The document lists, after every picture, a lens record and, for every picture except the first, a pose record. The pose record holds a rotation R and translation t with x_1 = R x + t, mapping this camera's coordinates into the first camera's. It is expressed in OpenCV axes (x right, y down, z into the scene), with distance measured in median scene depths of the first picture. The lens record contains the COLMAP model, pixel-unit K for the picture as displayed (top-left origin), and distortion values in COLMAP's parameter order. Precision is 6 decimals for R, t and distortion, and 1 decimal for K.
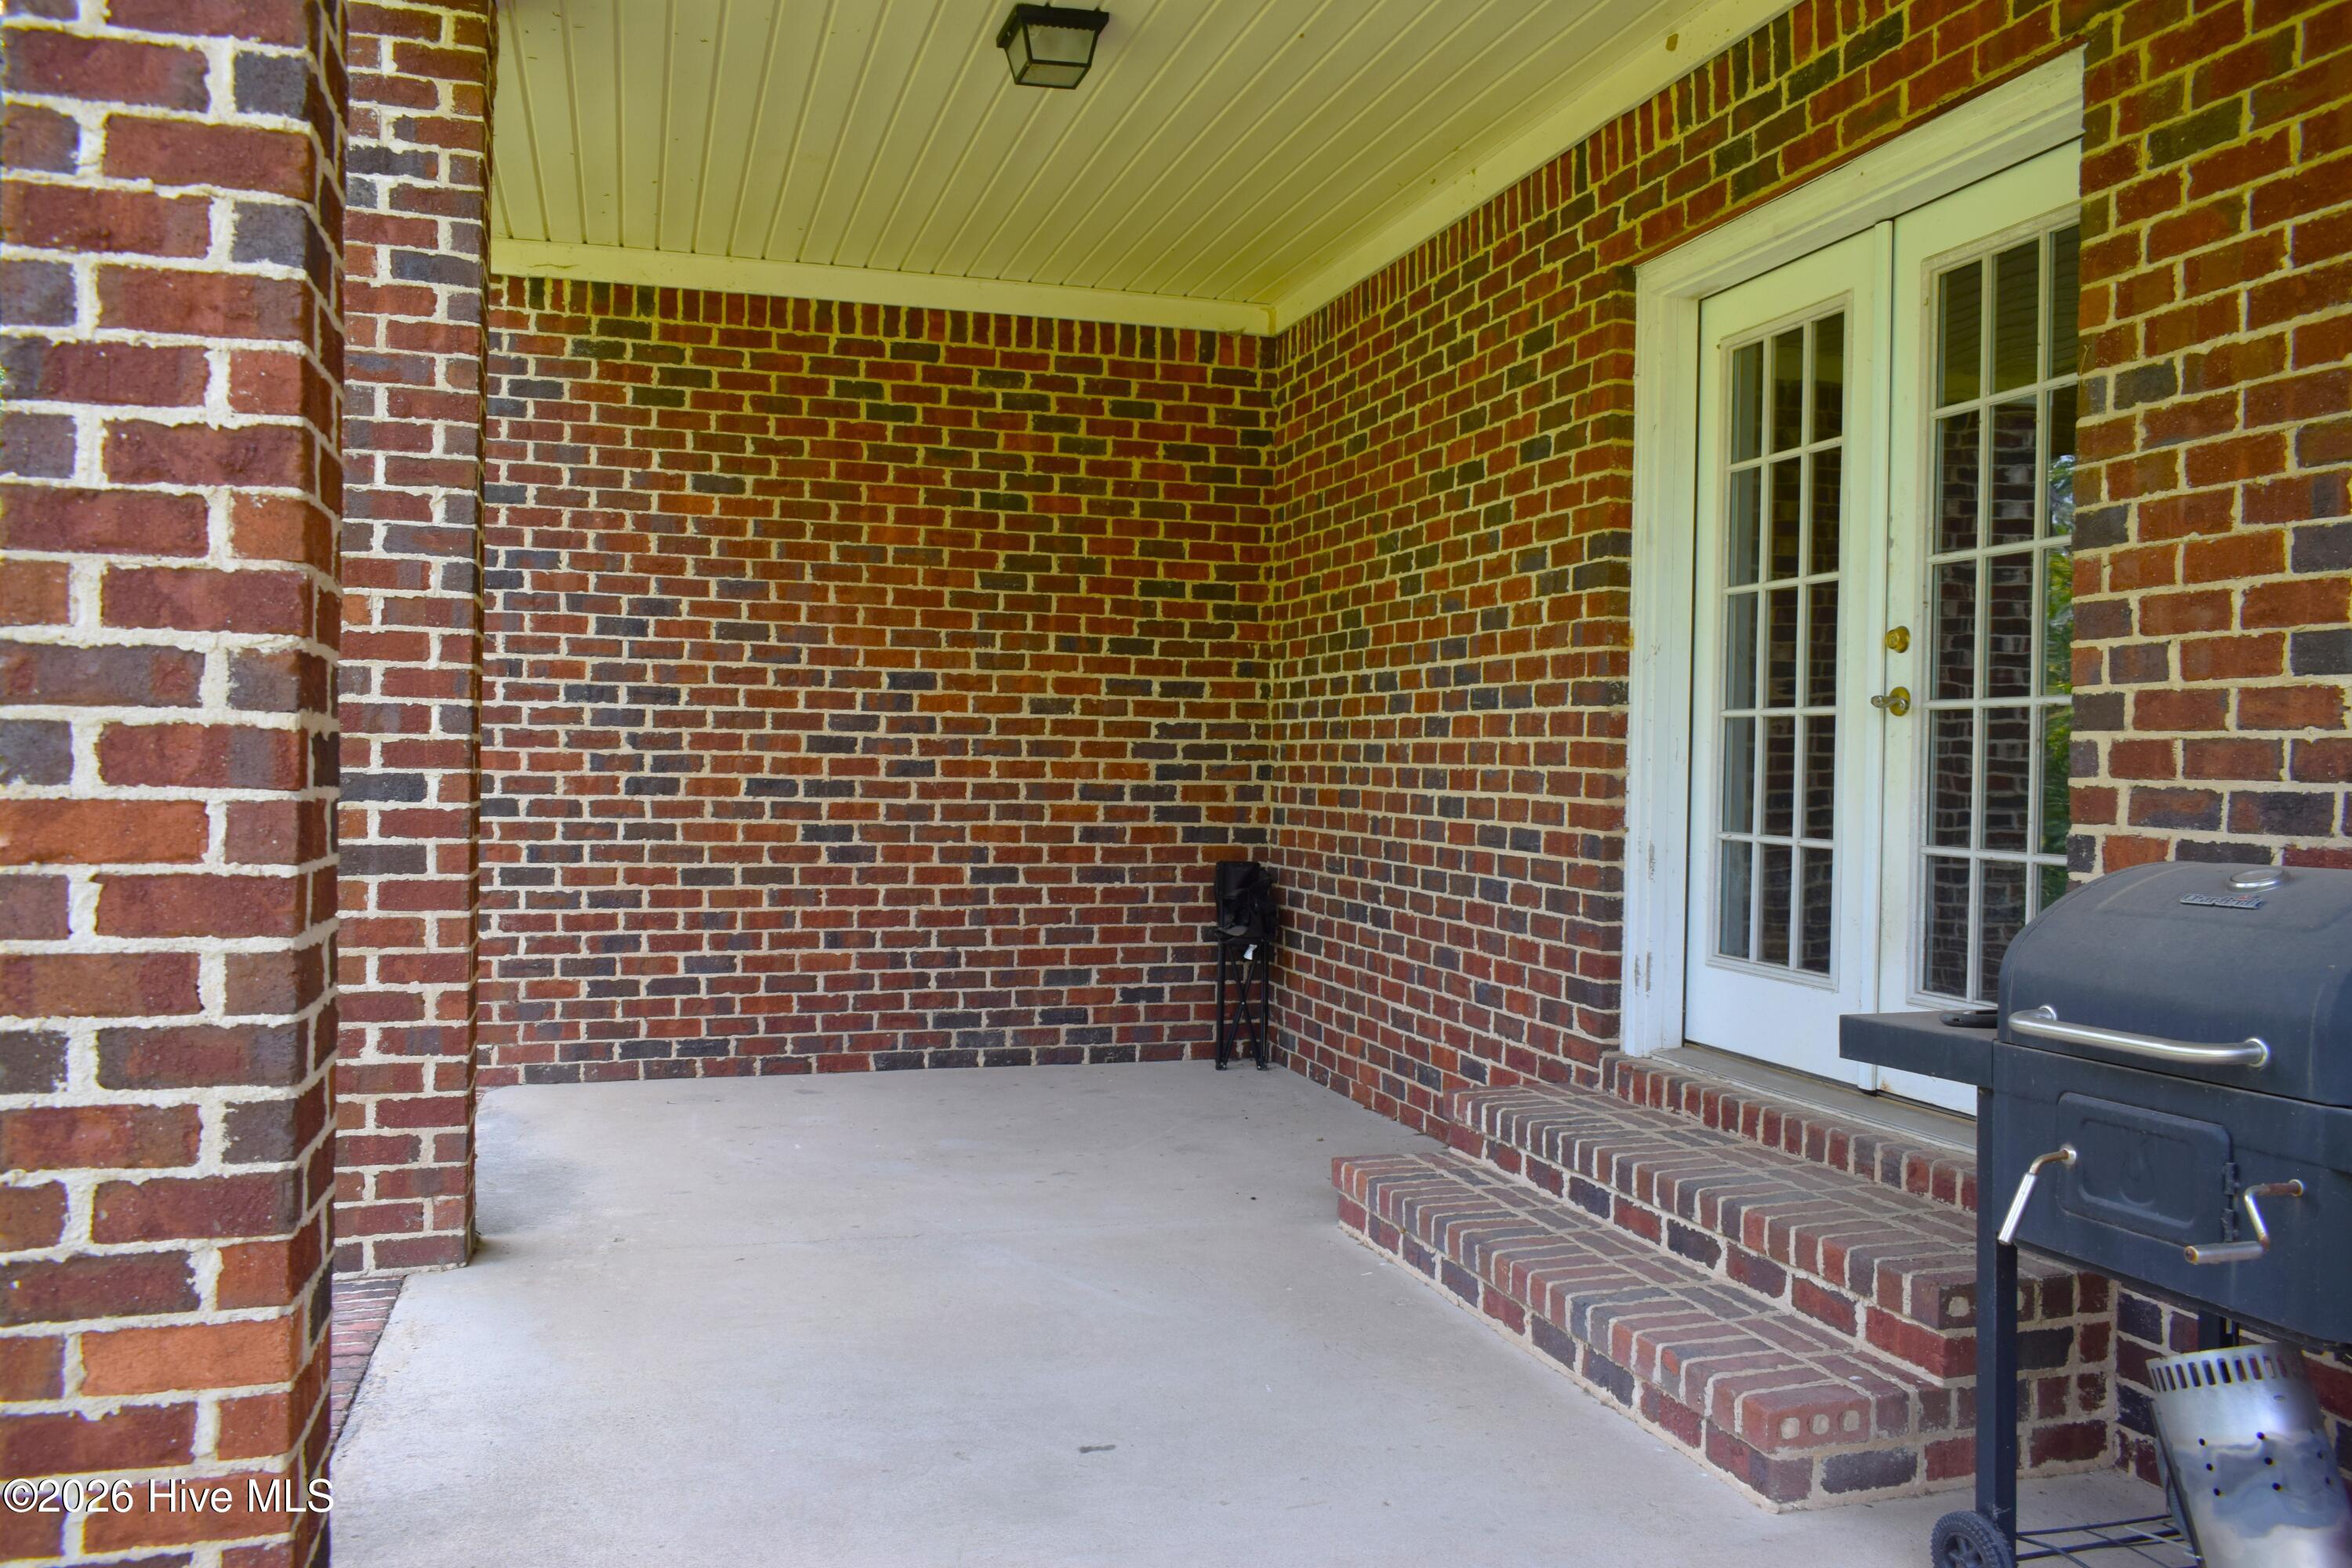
lens RADIAL K [[1800.9, 0, 1184.1], [0, 1800.9, 778.0], [0, 0, 1]] dist [-0.011013, -0.006674]
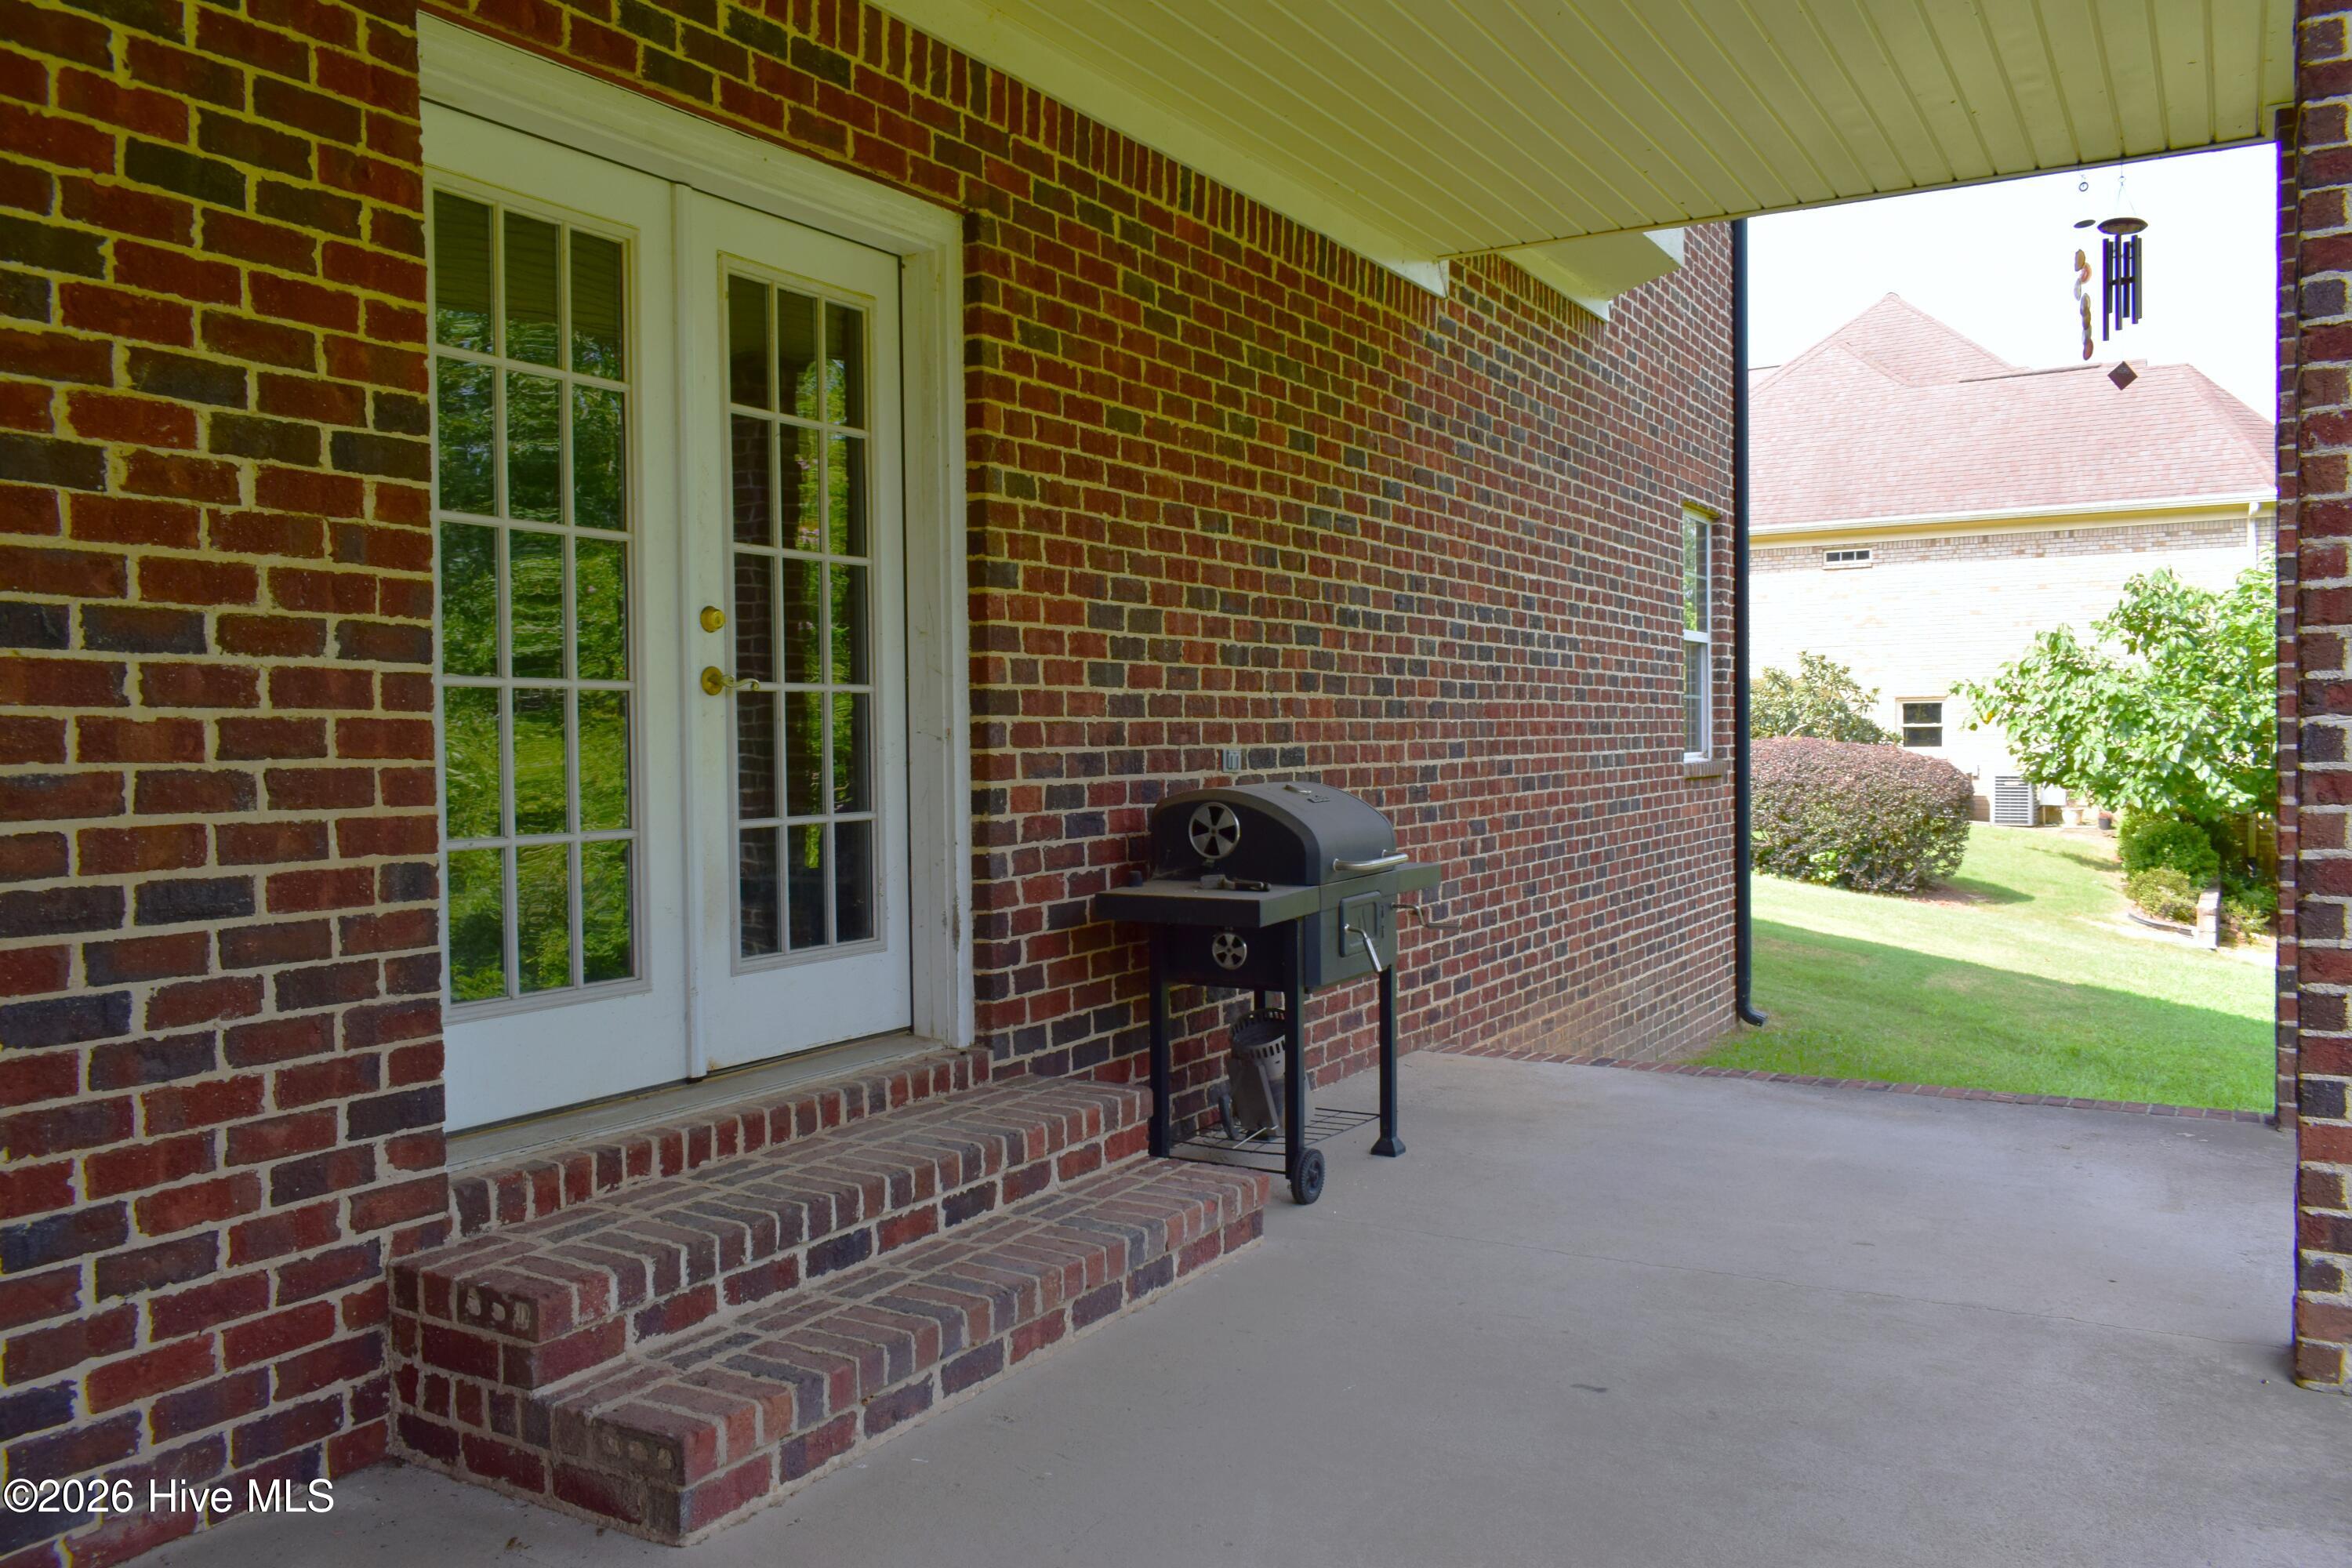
lens RADIAL K [[1800.9, 0, 1172.9], [0, 1800.9, 780.7], [0, 0, 1]] dist [-0.011013, -0.006674]
pose [[-0.669073, -0.025285, 0.742766, -0.628844], [0.009976, 0.999025, 0.042995, -0.032971], [-0.743130, 0.036177, -0.668169, 1.779020]]
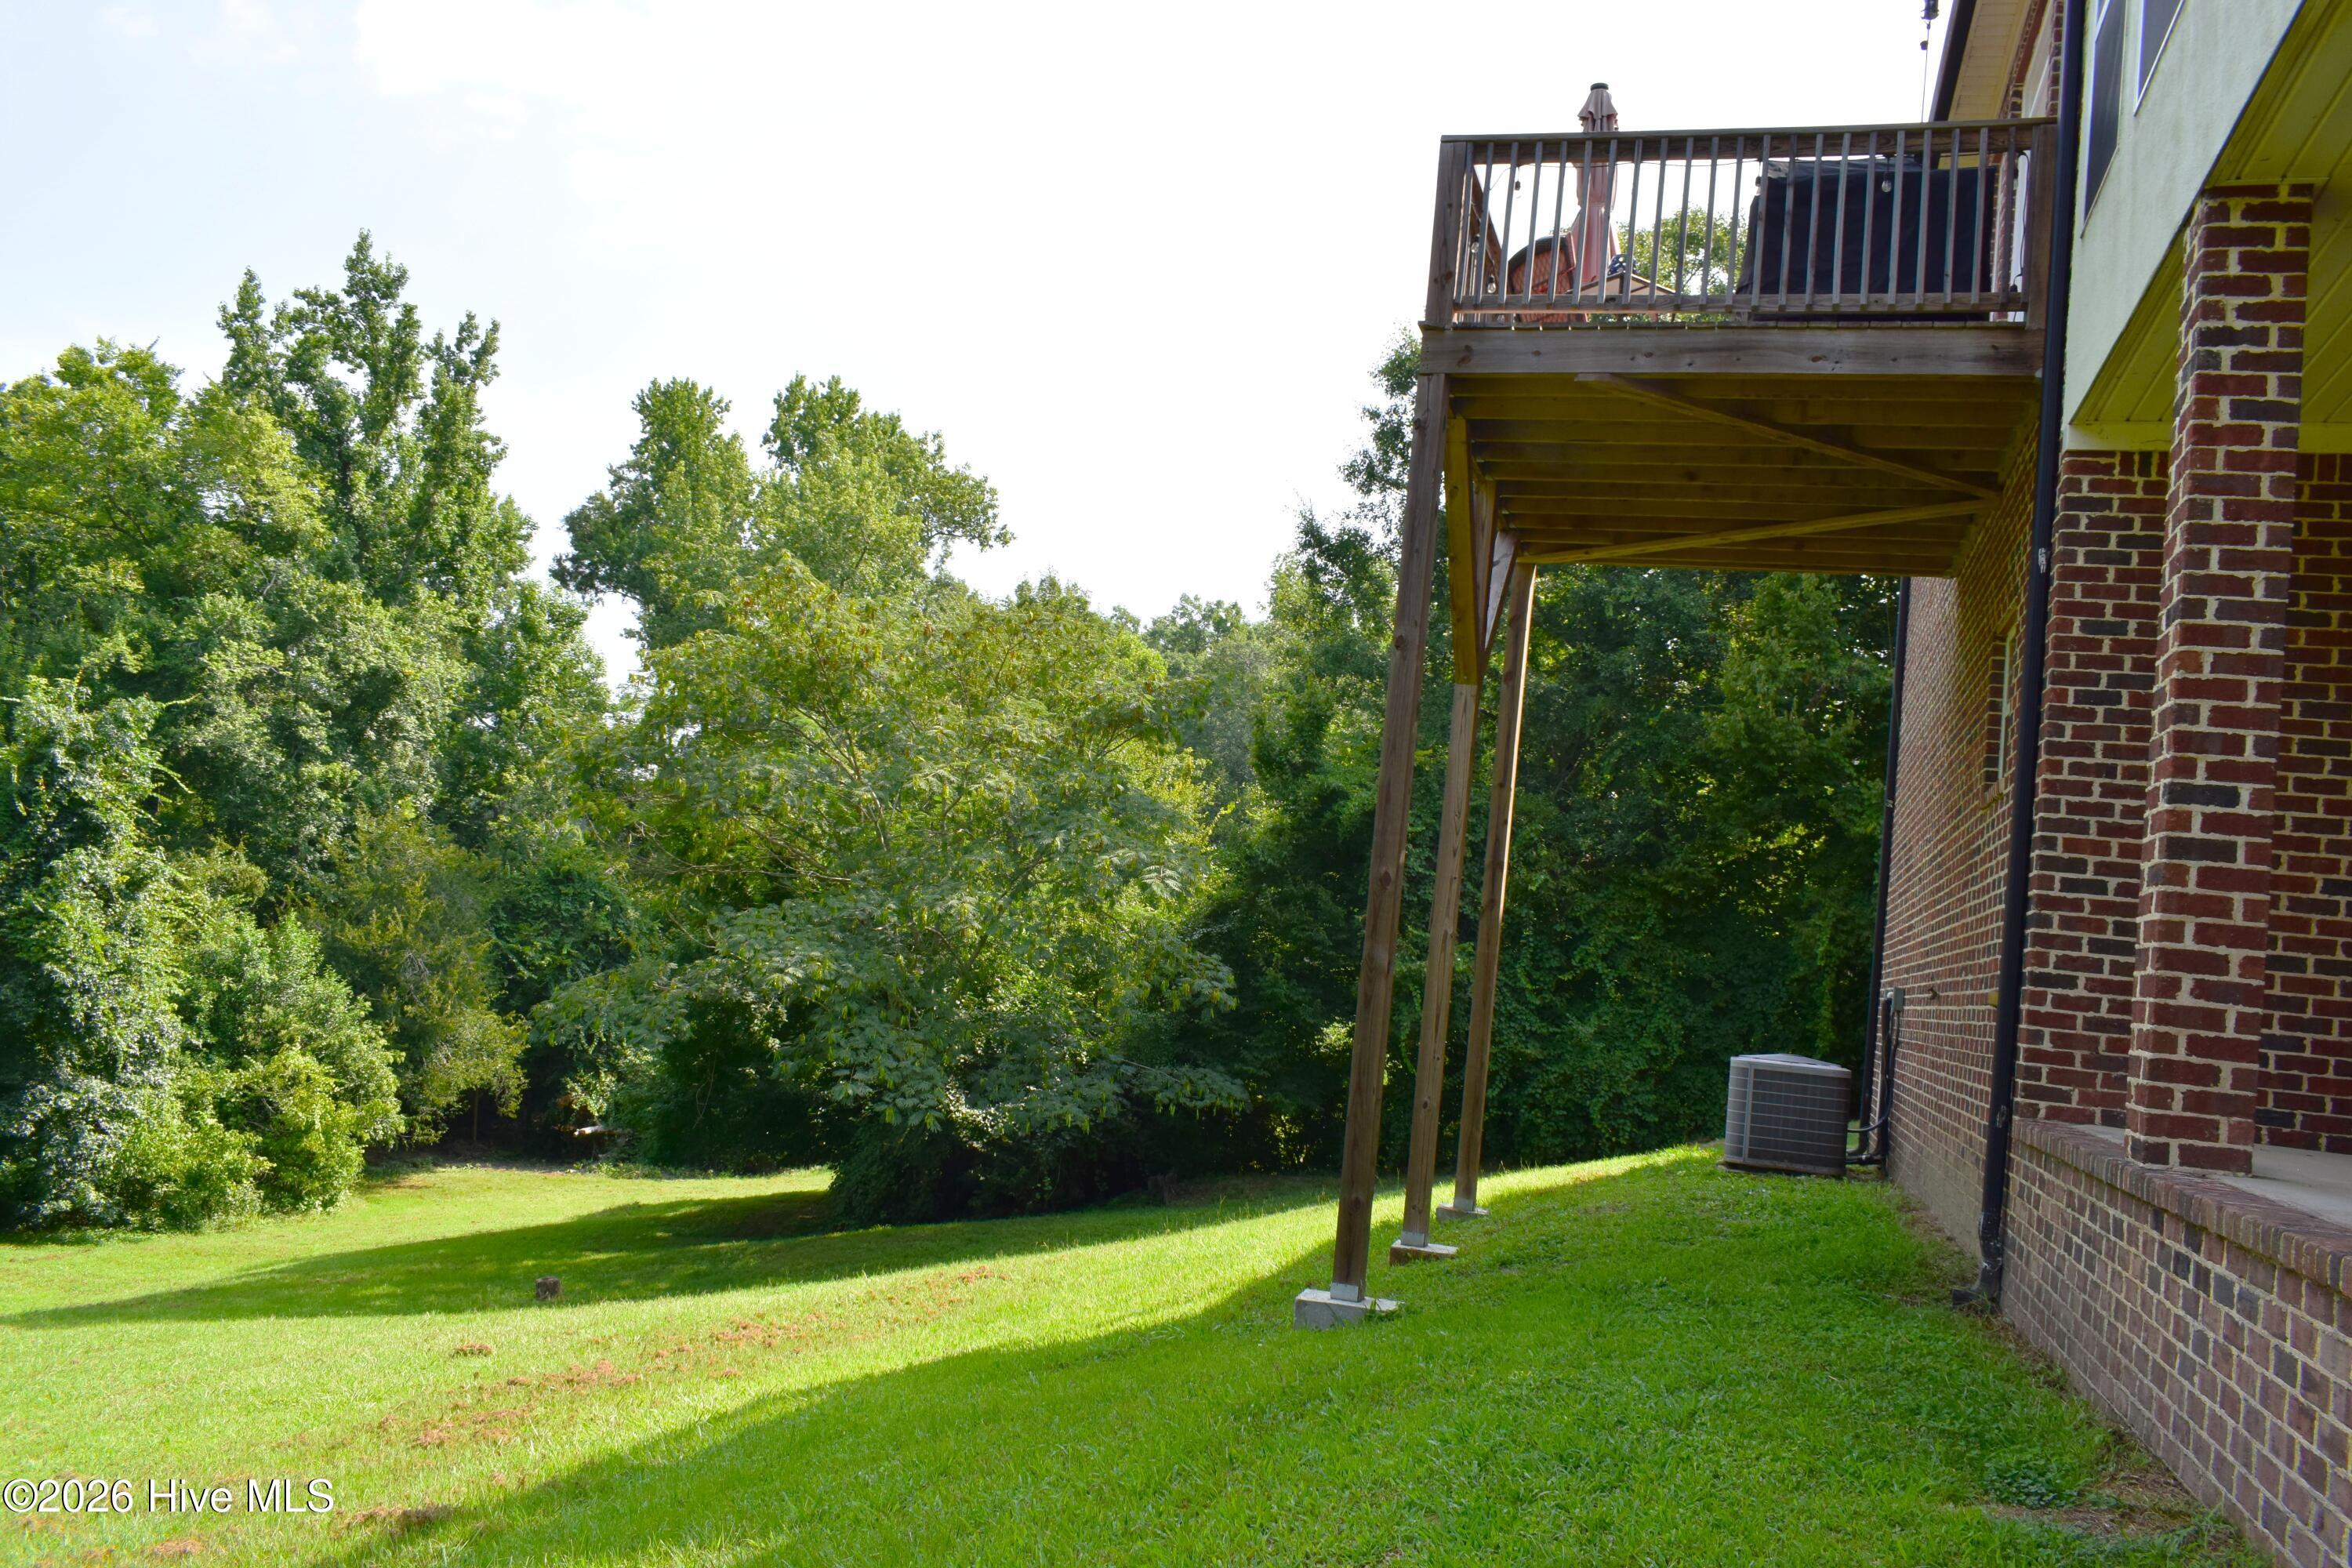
lens RADIAL K [[1800.9, 0, 1184.3], [0, 1800.9, 779.8], [0, 0, 1]] dist [-0.011013, -0.006674]
pose [[0.820366, 0.024131, -0.571329, -0.204387], [-0.102413, 0.989155, -0.105275, 0.138180], [0.562593, 0.144876, 0.813941, -0.325587]]
